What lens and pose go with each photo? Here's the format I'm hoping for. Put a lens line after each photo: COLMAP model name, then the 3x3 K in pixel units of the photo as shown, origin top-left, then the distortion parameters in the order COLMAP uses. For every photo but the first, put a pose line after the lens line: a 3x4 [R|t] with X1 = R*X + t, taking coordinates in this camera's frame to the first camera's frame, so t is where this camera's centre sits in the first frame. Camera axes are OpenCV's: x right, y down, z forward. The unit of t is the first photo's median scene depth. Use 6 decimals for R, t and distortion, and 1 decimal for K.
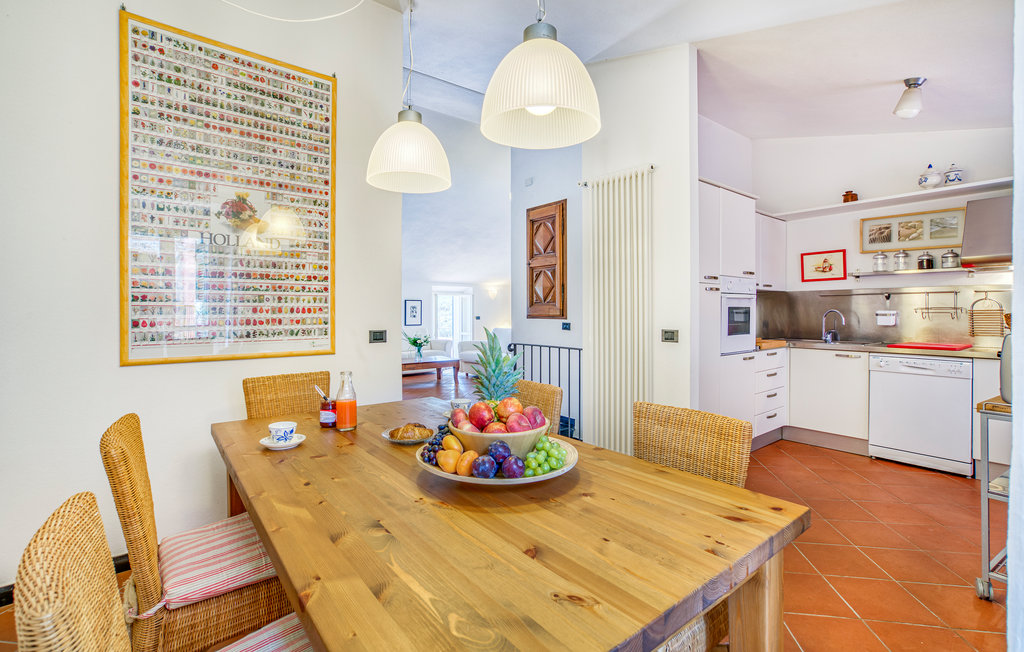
lens RADIAL K [[469.0, 0, 508.9], [0, 469.0, 307.6], [0, 0, 1]] dist [-0.011397, 0.004007]
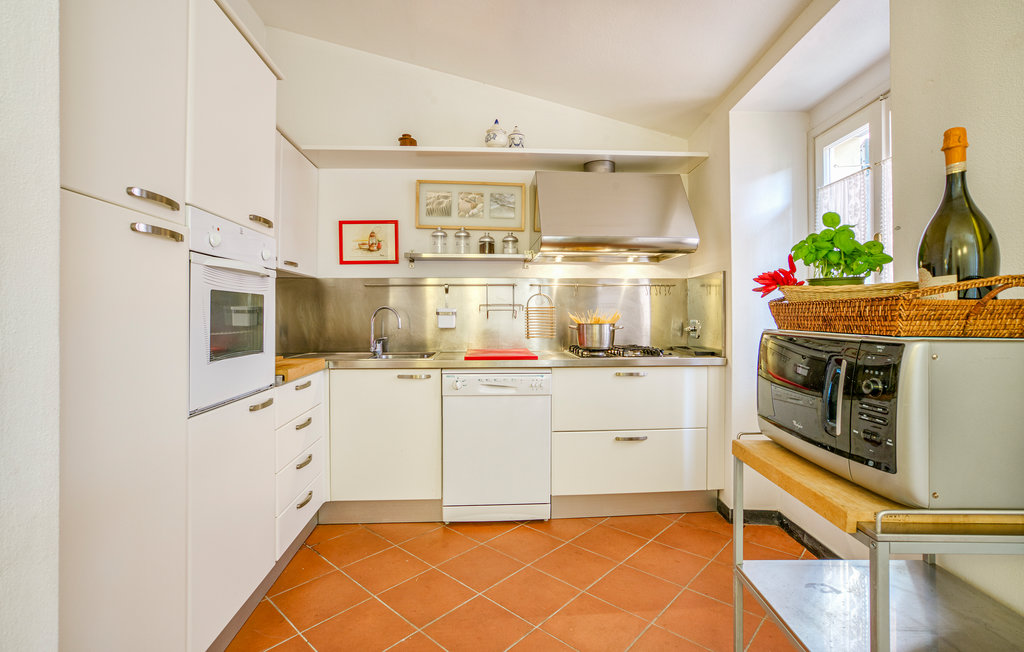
lens RADIAL K [[469.0, 0, 508.5], [0, 469.0, 316.6], [0, 0, 1]] dist [-0.011397, 0.004007]
pose [[0.561534, -0.002202, 0.827451, 0.249787], [-0.003242, 0.999983, 0.004862, 0.016448], [-0.827447, -0.005413, 0.561517, 0.502272]]
